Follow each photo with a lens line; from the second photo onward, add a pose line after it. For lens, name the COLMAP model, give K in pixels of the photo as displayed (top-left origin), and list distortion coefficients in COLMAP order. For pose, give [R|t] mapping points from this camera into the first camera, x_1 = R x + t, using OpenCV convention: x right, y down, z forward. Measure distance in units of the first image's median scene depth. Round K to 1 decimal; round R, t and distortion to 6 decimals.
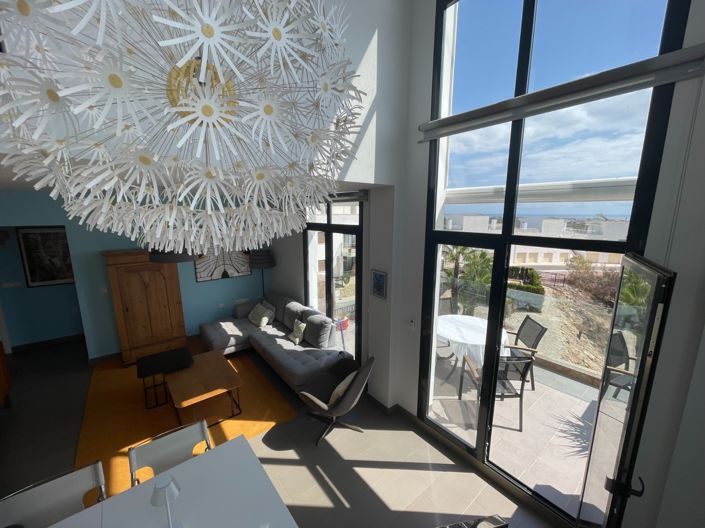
lens RADIAL K [[285.9, 0, 351.1], [0, 285.9, 266.2], [0, 0, 1]] dist [0.002429, 0.000963]
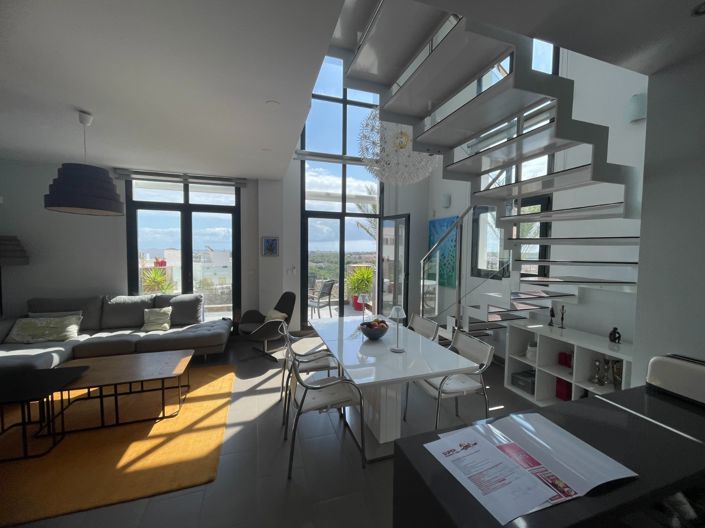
lens RADIAL K [[285.9, 0, 350.4], [0, 285.9, 263.8], [0, 0, 1]] dist [0.002429, 0.000963]
pose [[0.355306, -0.044814, 0.933675, -0.860440], [0.164166, 0.986317, -0.015132, 0.184235], [-0.920221, 0.158655, 0.357801, 0.111427]]
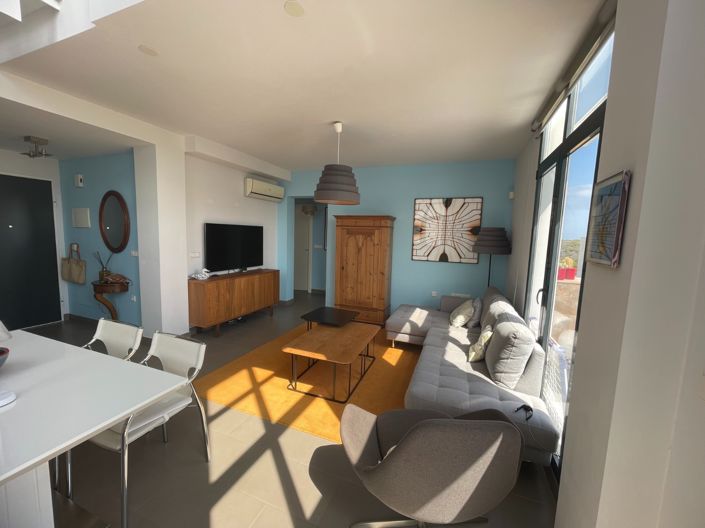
lens RADIAL K [[285.9, 0, 351.9], [0, 285.9, 265.0], [0, 0, 1]] dist [0.002429, 0.000963]
pose [[0.496453, 0.106993, -0.861445, 0.184462], [-0.194140, 0.980923, 0.009949, 0.125306], [0.846076, 0.162302, 0.507754, 0.485823]]
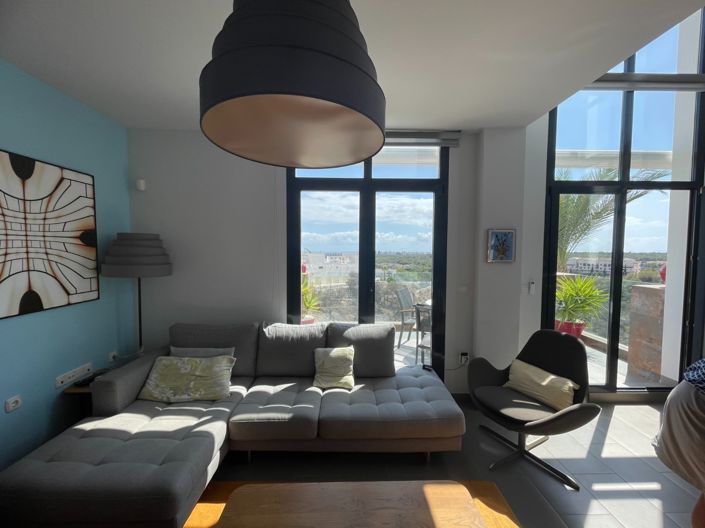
lens RADIAL K [[285.9, 0, 352.1], [0, 285.9, 264.1], [0, 0, 1]] dist [0.002429, 0.000963]
pose [[0.612095, -0.039509, 0.789797, -0.632000], [0.145169, 0.987392, -0.063113, 0.081920], [-0.777345, 0.153286, 0.610113, 0.665192]]
